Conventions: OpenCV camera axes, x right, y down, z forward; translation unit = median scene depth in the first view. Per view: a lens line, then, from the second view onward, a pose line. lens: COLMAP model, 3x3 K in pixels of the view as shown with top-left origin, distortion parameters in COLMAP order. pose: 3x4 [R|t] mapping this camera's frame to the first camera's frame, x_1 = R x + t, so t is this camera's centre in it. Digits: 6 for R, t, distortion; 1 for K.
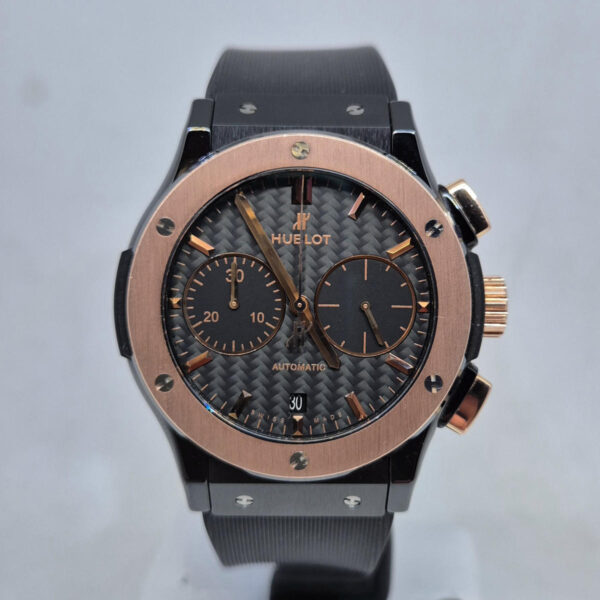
lens RADIAL K [[951.5, 0, 351.5], [0, 951.5, 345.2], [0, 0, 1]] dist [-0.057752, 0.000000]
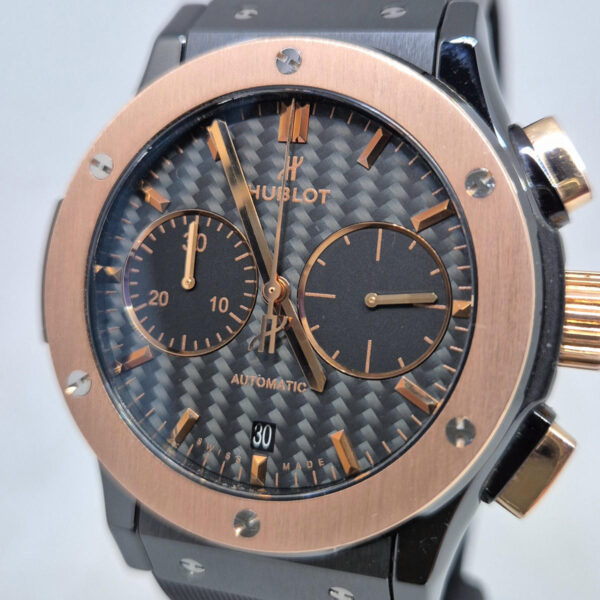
lens RADIAL K [[951.5, 0, 286.5], [0, 951.5, 284.2], [0, 0, 1]] dist [-0.057752, 0.000000]
pose [[0.945270, 0.073207, -0.317970, 0.164842], [-0.098054, 0.993196, -0.062832, -0.005333], [0.311207, 0.090571, 0.946017, 0.362968]]
